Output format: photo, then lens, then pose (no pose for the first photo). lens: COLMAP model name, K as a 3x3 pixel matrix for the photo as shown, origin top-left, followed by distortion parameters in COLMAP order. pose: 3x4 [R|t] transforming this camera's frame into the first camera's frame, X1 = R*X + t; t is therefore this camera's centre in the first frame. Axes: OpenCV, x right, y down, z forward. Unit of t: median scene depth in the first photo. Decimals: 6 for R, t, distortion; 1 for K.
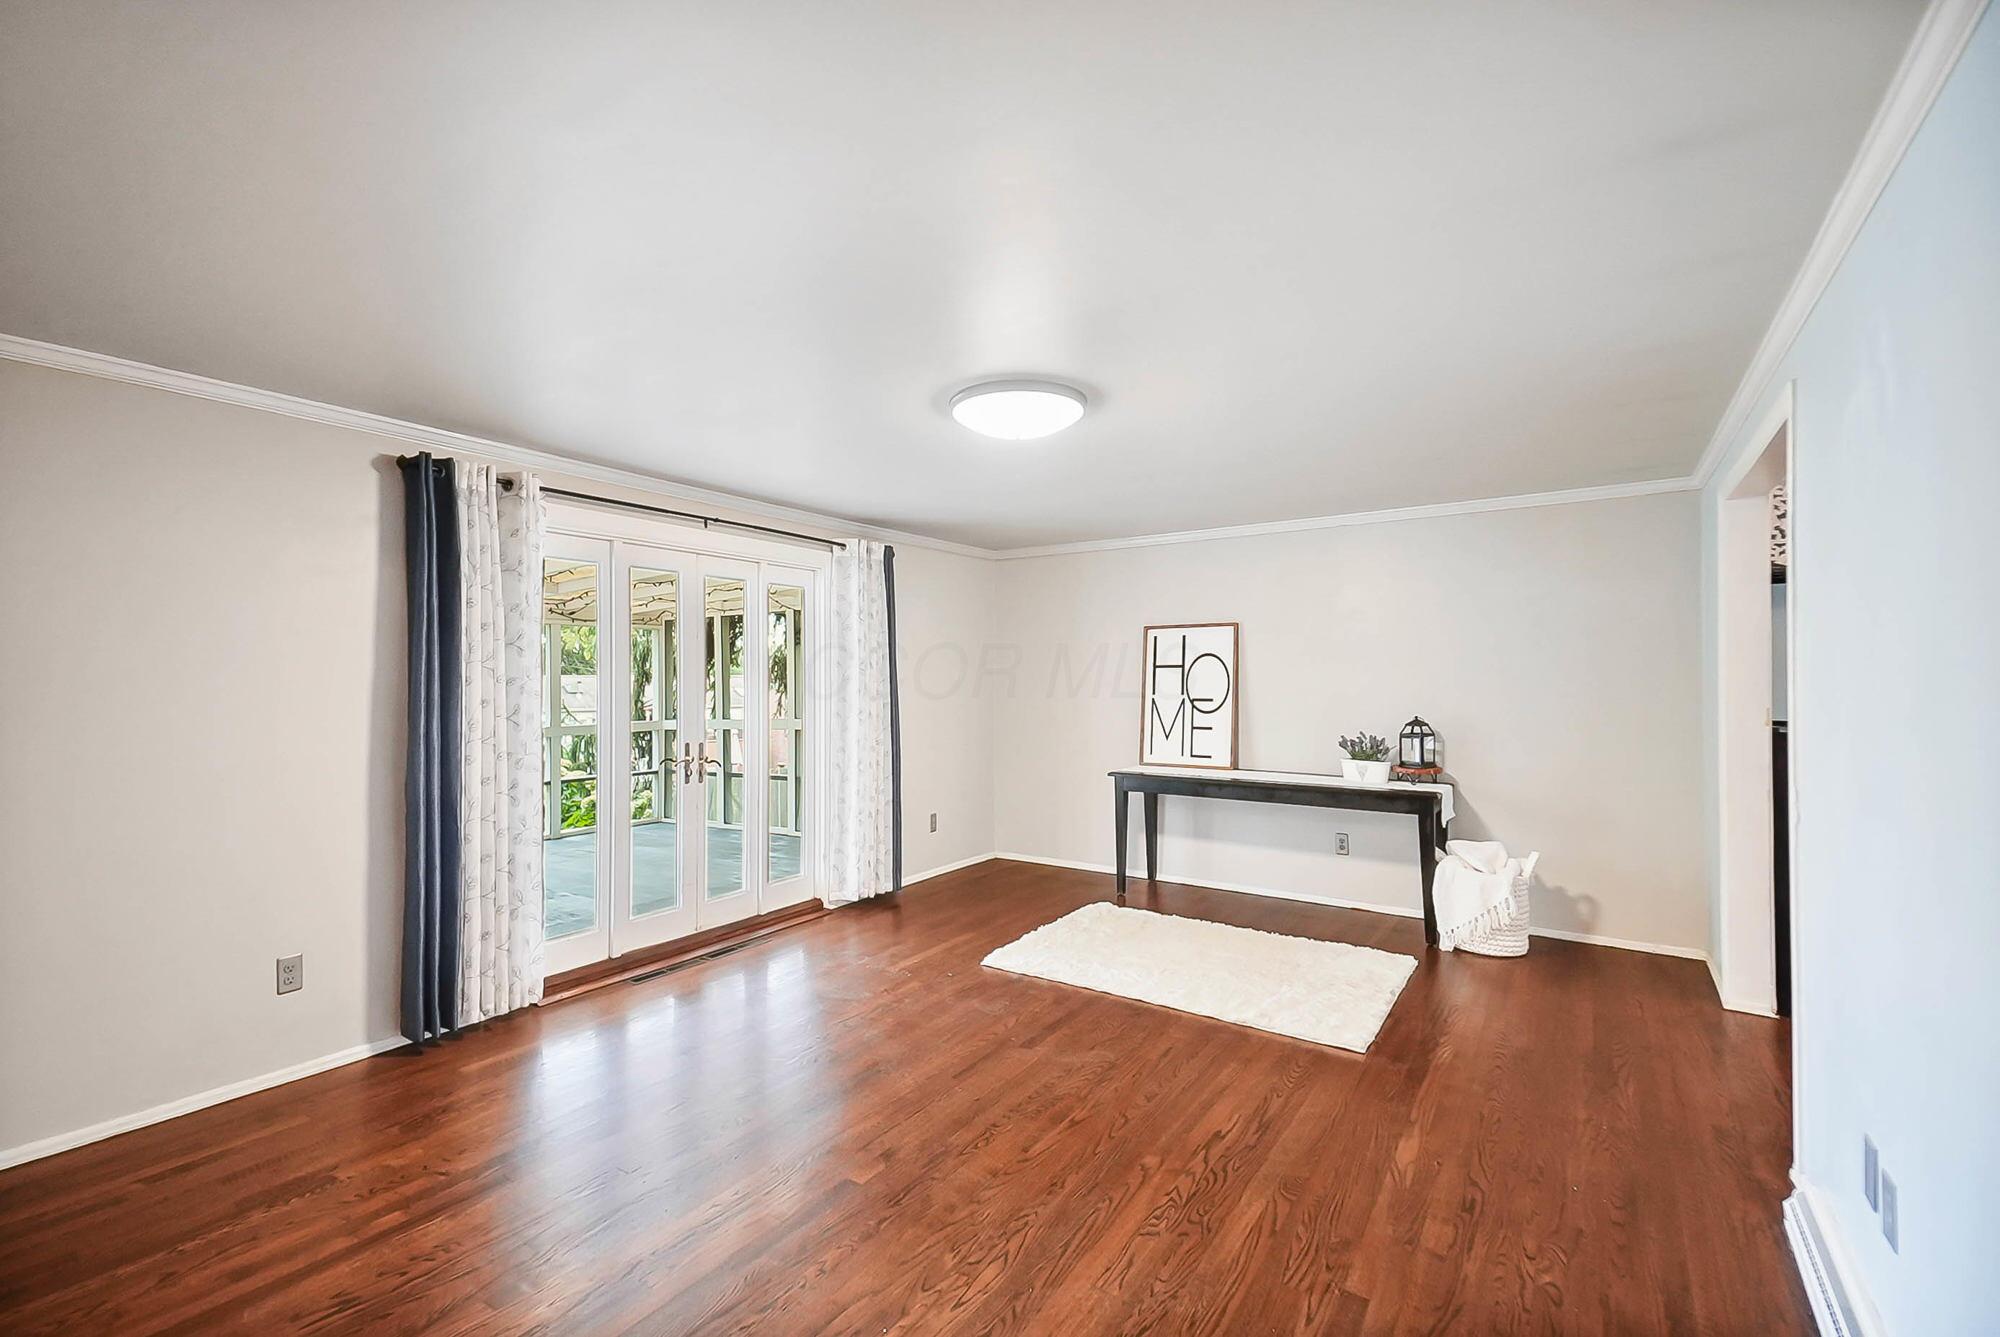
lens RADIAL K [[875.7, 0, 979.1], [0, 875.7, 667.0], [0, 0, 1]] dist [0.001701, 0.000097]
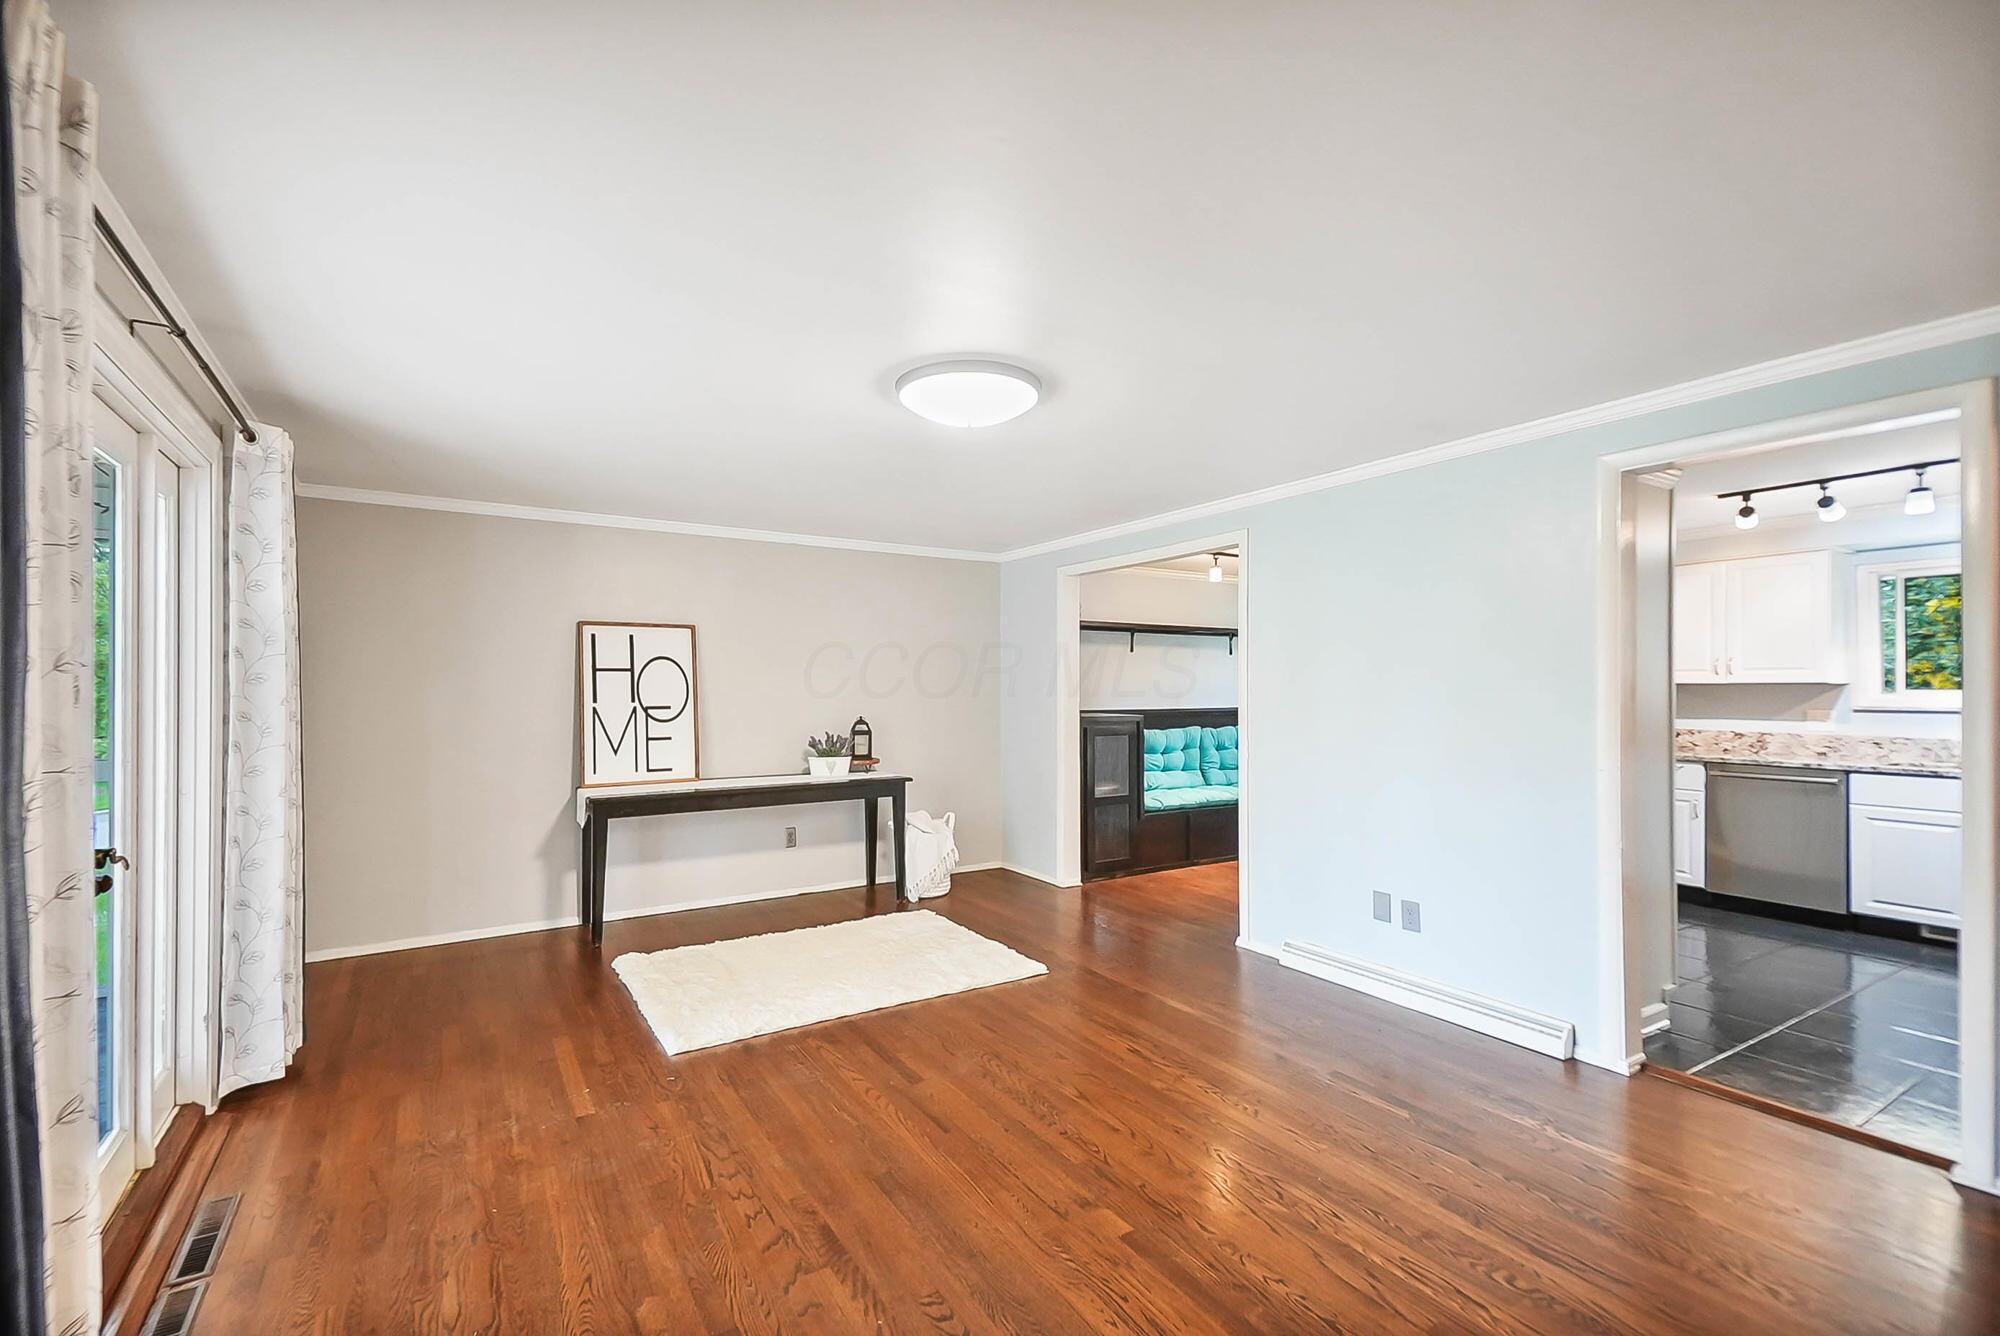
lens RADIAL K [[873.7, 0, 972.9], [0, 873.7, 681.7], [0, 0, 1]] dist [-0.001228, -0.000643]
pose [[0.392986, 0.005642, 0.919527, -0.513109], [-0.008493, 0.999961, -0.002506, 0.011884], [-0.919505, -0.006825, 0.393018, 0.395297]]
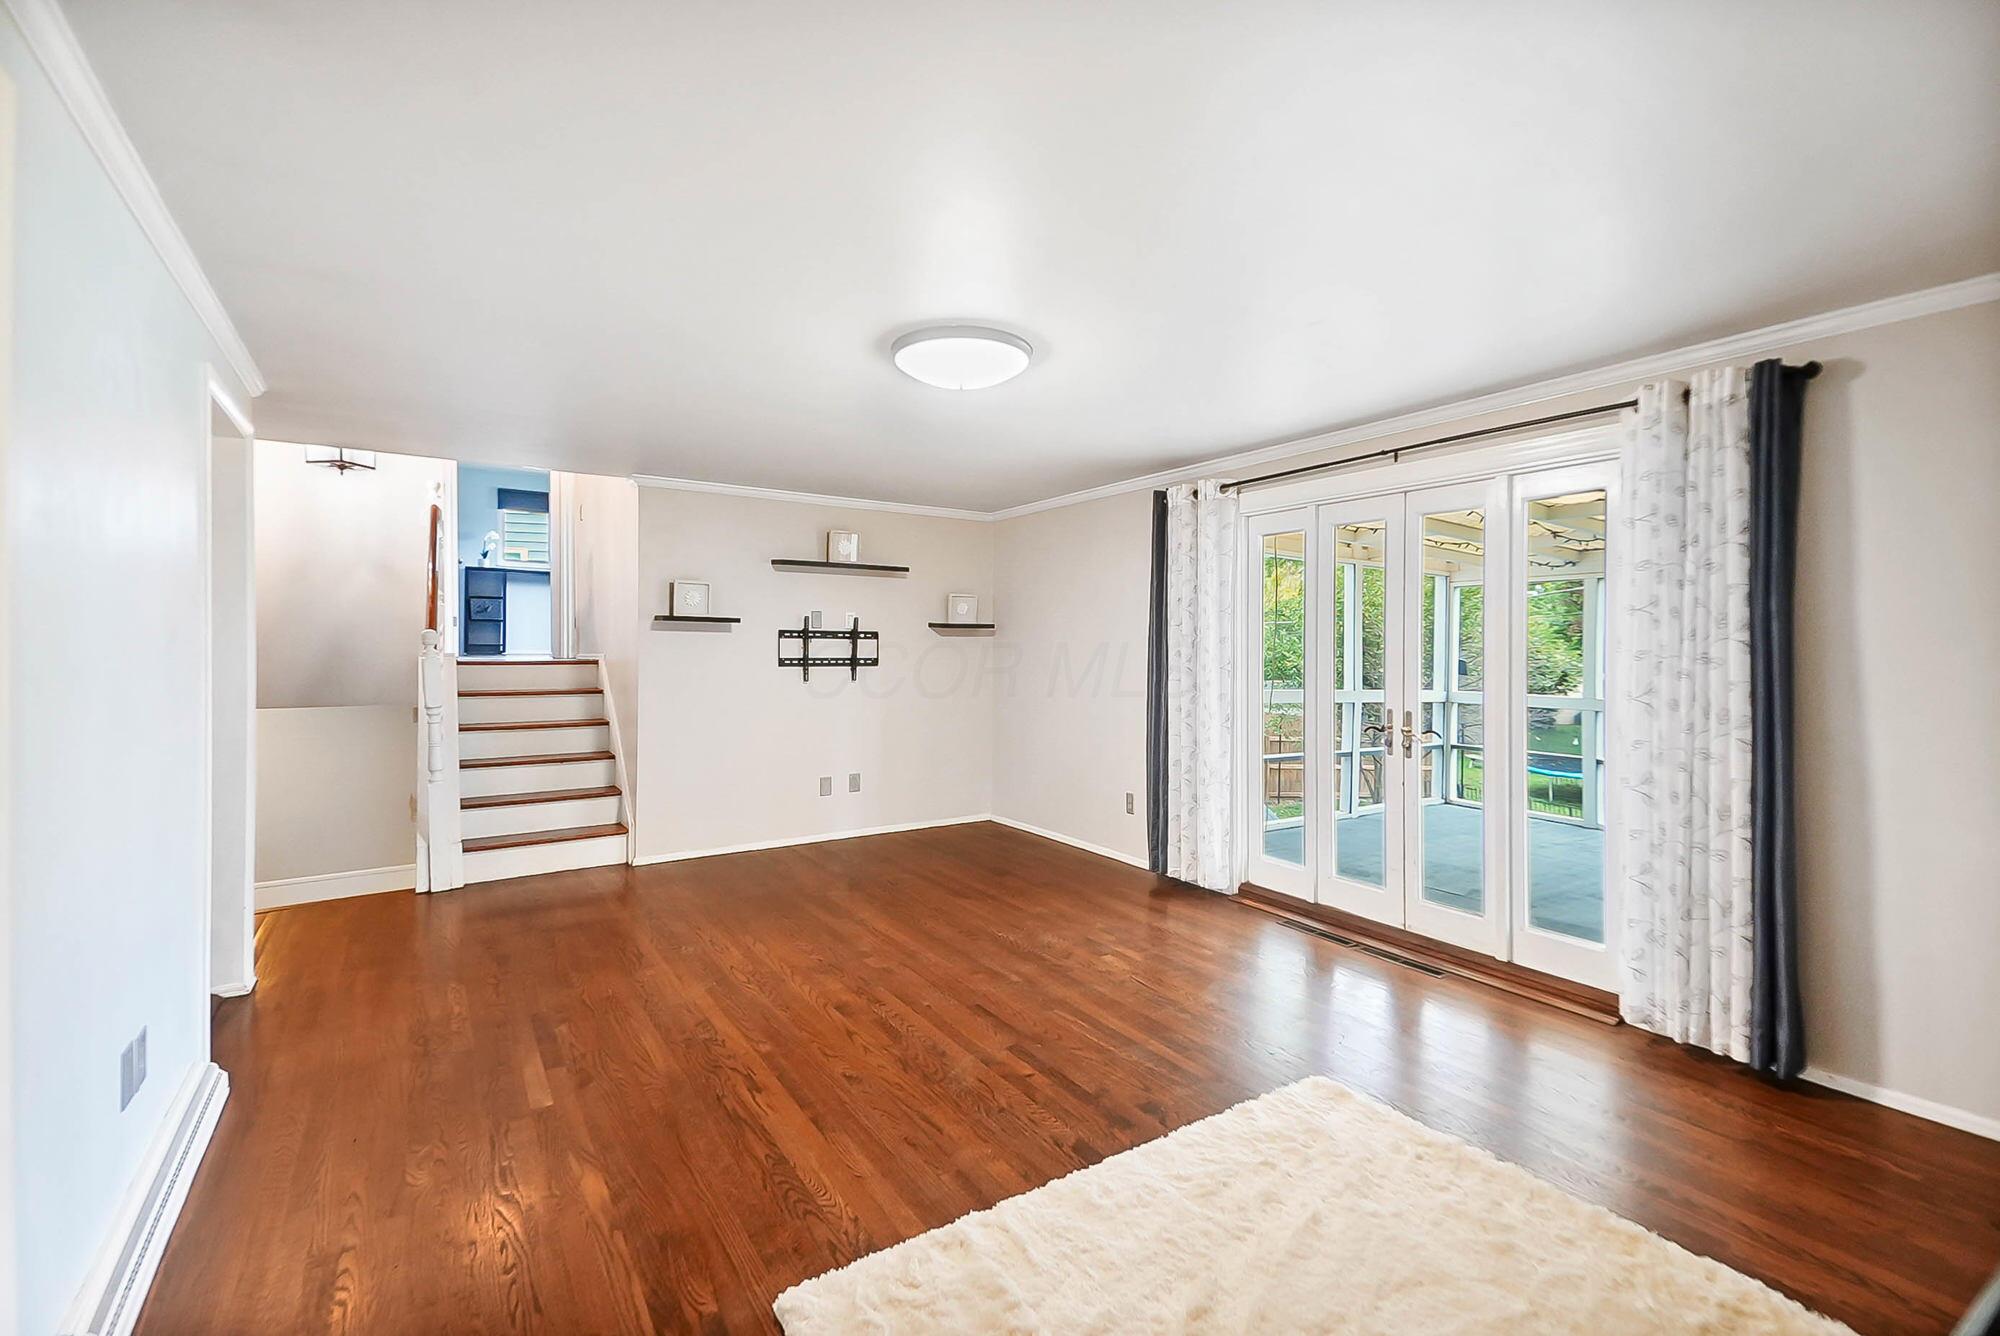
lens RADIAL K [[814.5, 0, 985.4], [0, 814.5, 638.3], [0, 0, 1]] dist [0.001125, 0.000073]
pose [[-0.351364, -0.000193, -0.936239, 0.571471], [0.003045, 0.999994, -0.001349, 0.007753], [0.936234, -0.003325, -0.351362, 0.851094]]
